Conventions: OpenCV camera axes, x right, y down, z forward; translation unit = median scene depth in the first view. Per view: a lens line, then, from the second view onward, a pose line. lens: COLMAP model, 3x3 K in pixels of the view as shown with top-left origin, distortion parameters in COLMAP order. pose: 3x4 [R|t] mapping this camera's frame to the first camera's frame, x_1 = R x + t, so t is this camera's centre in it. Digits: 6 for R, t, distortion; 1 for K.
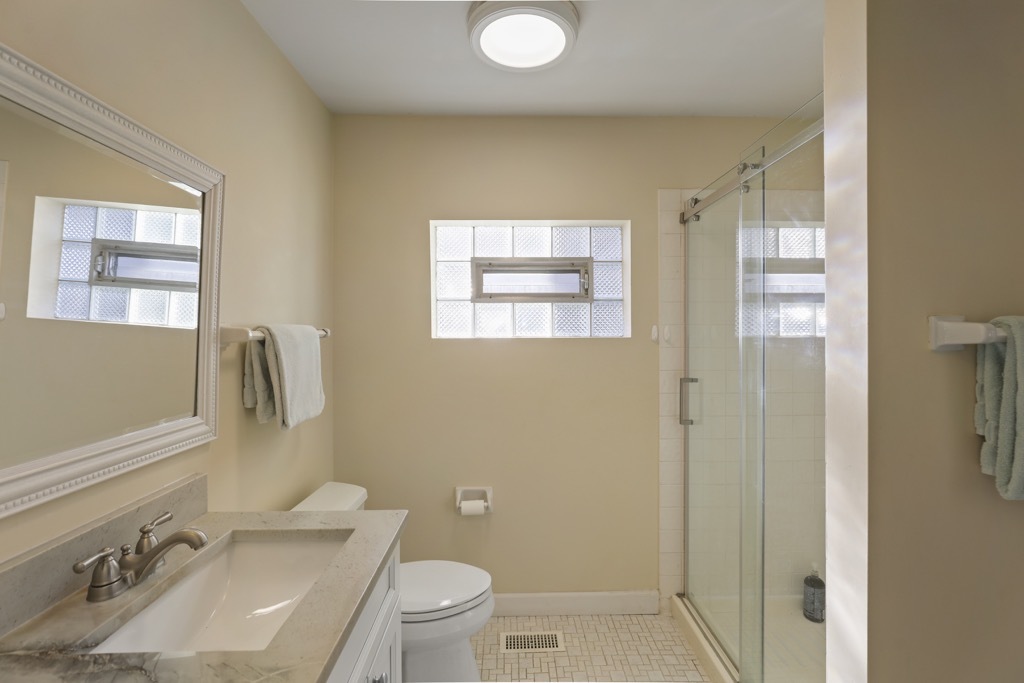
lens RADIAL K [[463.4, 0, 511.8], [0, 463.4, 334.8], [0, 0, 1]] dist [0.000086, 0.000212]
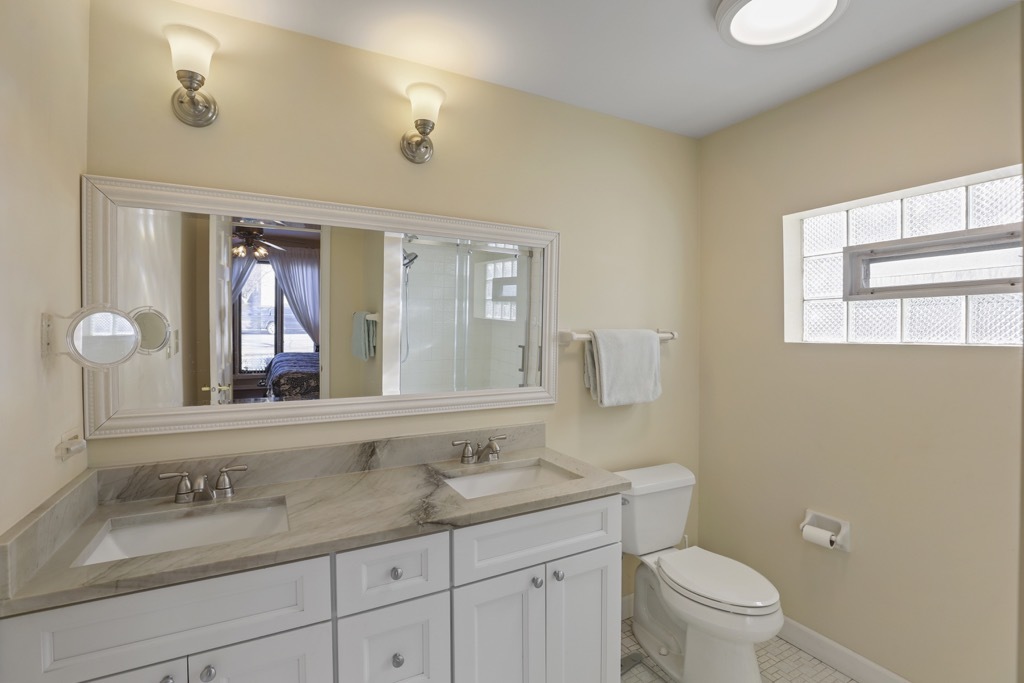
lens RADIAL K [[471.5, 0, 515.2], [0, 471.5, 335.2], [0, 0, 1]] dist [-0.030215, 0.000936]
pose [[0.463181, 0.007977, -0.886228, 0.426536], [-0.007443, 0.999959, 0.005110, -0.007431], [0.886232, 0.004229, 0.463222, 0.085710]]
